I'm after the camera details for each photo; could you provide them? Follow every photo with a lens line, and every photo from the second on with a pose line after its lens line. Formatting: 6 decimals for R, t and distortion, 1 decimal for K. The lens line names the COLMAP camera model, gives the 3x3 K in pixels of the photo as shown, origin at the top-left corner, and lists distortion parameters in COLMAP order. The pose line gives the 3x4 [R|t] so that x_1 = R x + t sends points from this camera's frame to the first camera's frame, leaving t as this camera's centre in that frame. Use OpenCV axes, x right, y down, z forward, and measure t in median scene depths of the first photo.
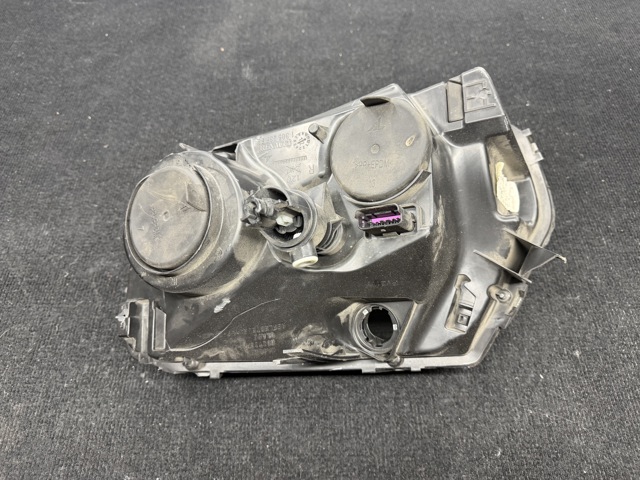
lens RADIAL K [[467.2, 0, 320.0], [0, 467.2, 240.0], [0, 0, 1]] dist [-0.027210, 0.005334]
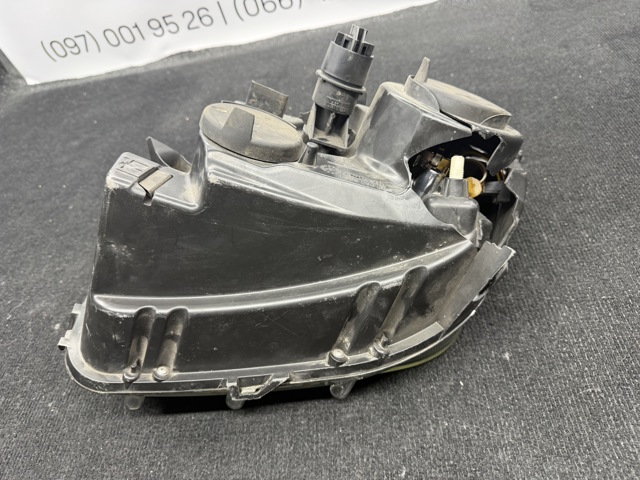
lens RADIAL K [[467.2, 0, 320.0], [0, 467.2, 240.0], [0, 0, 1]] dist [-0.027210, 0.005334]
pose [[0.984759, -0.097634, -0.143932, 0.359937], [0.065053, 0.974268, -0.215799, 0.199312], [0.161297, 0.203147, 0.965771, 0.072182]]
